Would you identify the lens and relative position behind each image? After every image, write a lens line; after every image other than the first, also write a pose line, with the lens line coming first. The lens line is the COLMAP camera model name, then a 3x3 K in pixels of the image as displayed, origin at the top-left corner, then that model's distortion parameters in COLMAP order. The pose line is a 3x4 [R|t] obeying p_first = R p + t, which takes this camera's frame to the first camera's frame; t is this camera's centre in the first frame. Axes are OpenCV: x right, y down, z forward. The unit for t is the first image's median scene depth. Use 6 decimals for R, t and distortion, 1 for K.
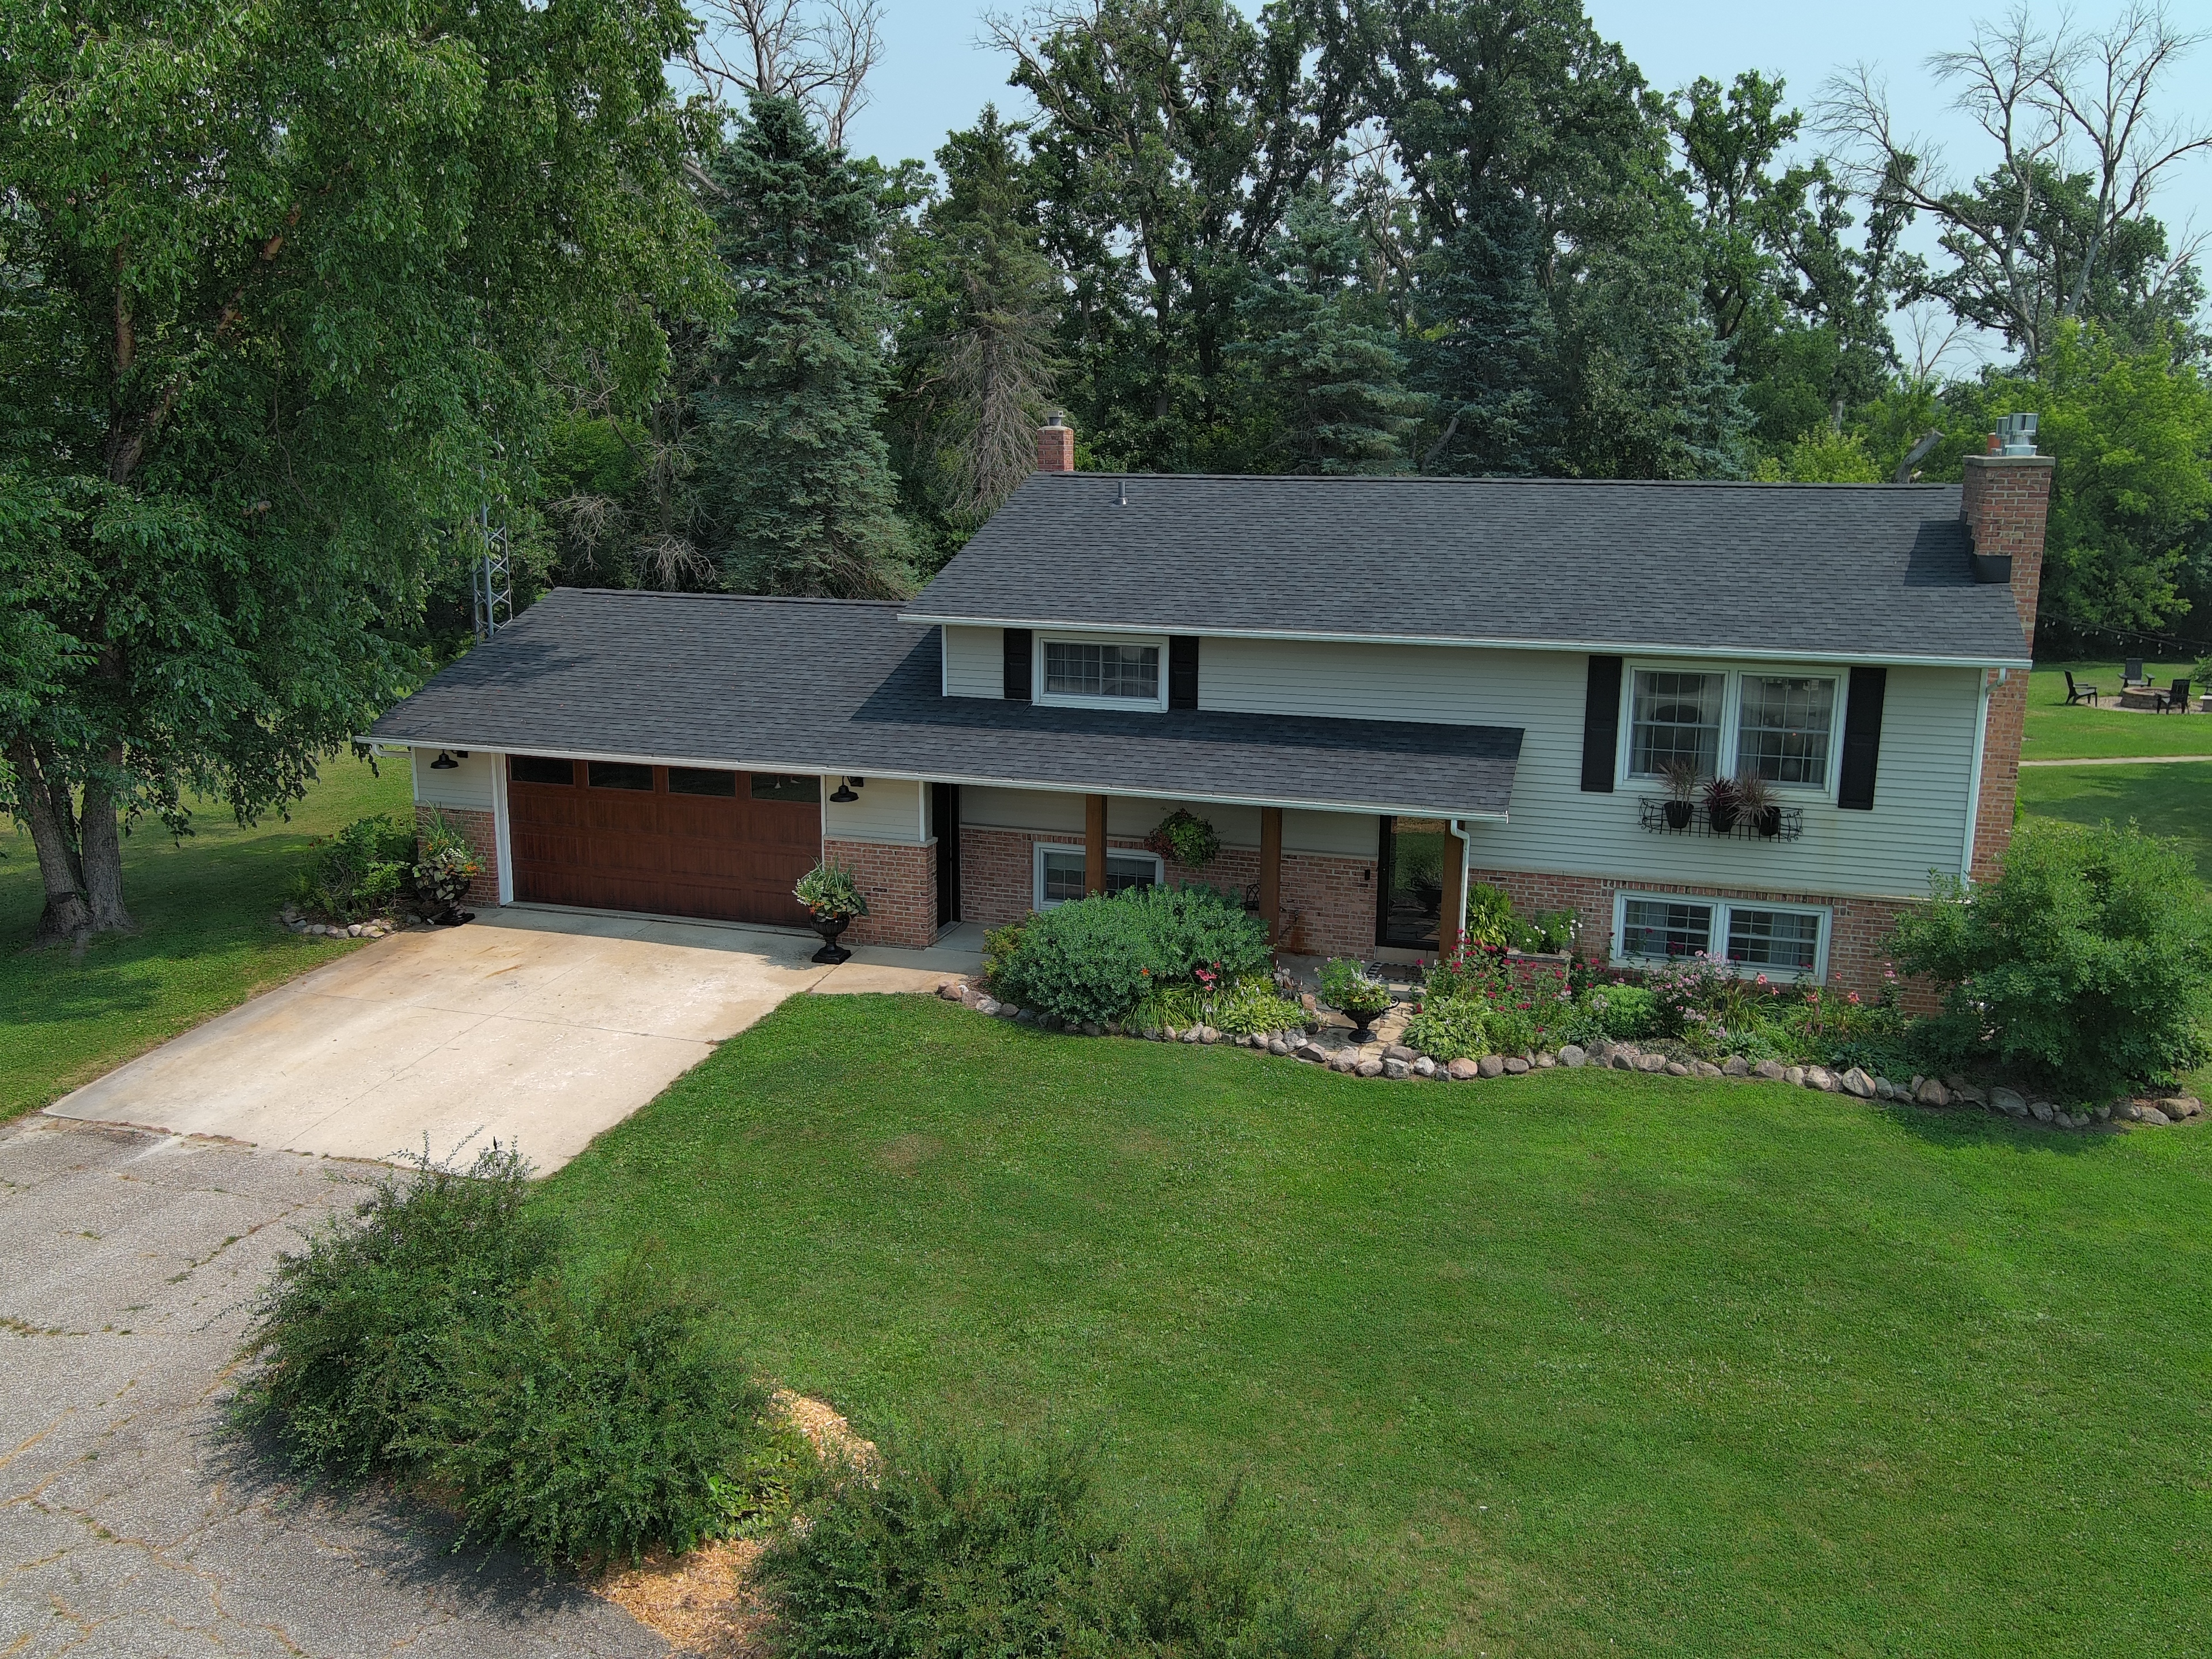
lens RADIAL K [[1821.4, 0, 1094.1], [0, 1821.4, 830.5], [0, 0, 1]] dist [0.007269, -0.023689]
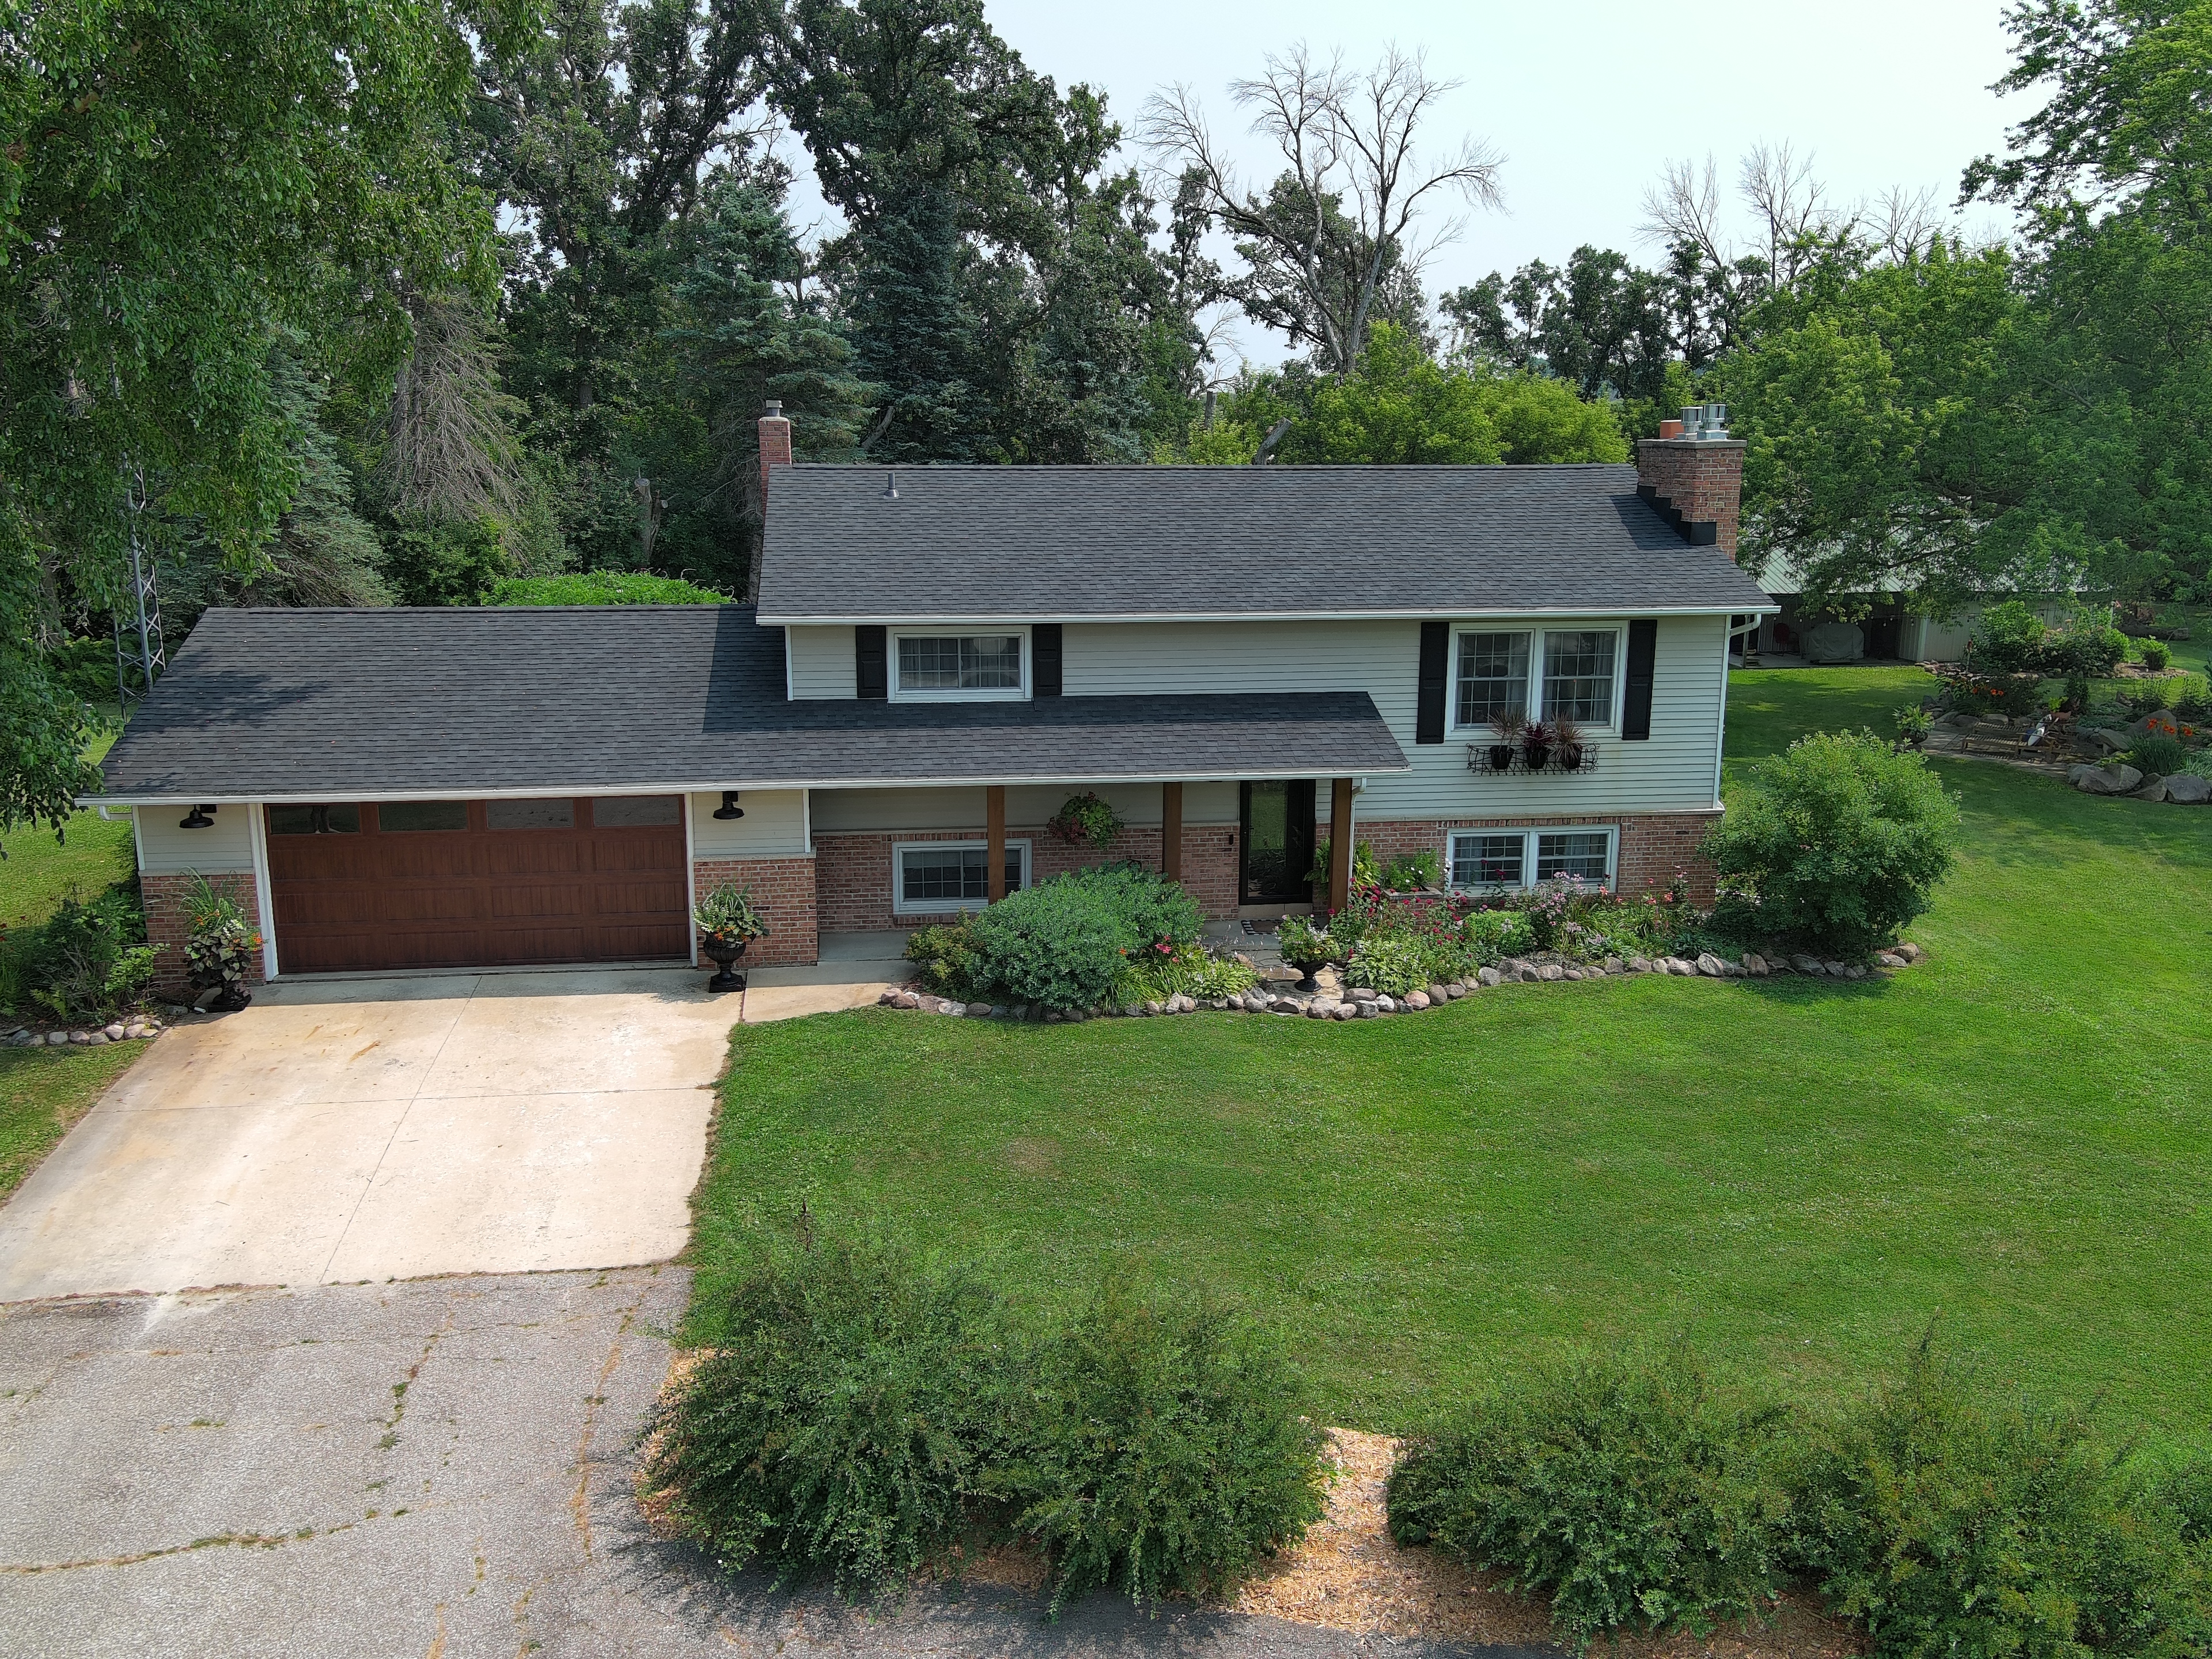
lens RADIAL K [[1821.4, 0, 1101.6], [0, 1821.4, 831.3], [0, 0, 1]] dist [0.007269, -0.023689]
pose [[0.901158, -0.098174, 0.422227, -0.373574], [0.095236, 0.995058, 0.028103, -0.017761], [-0.422899, 0.014886, 0.906055, 0.070449]]
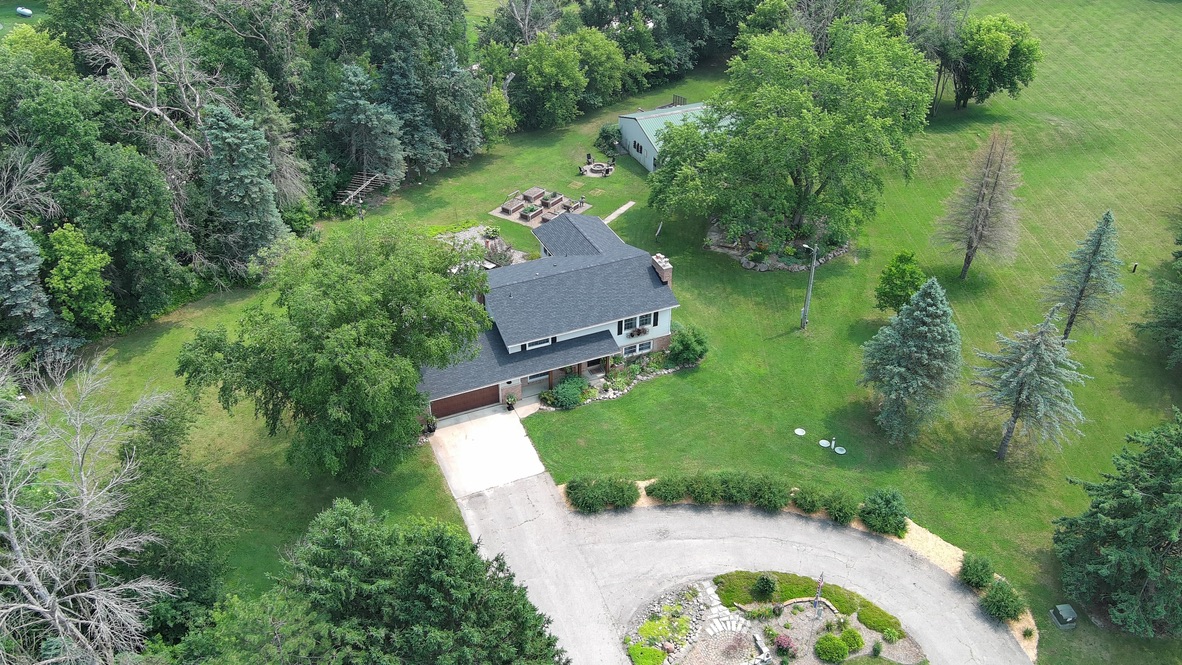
lens RADIAL K [[985.1, 0, 593.3], [0, 985.1, 334.2], [0, 0, 1]] dist [-0.001292, -0.002536]
pose [[0.738557, -0.384801, 0.553591, -1.561831], [0.146519, 0.893103, 0.425322, -1.393818], [-0.658078, -0.233013, 0.715988, -1.255286]]
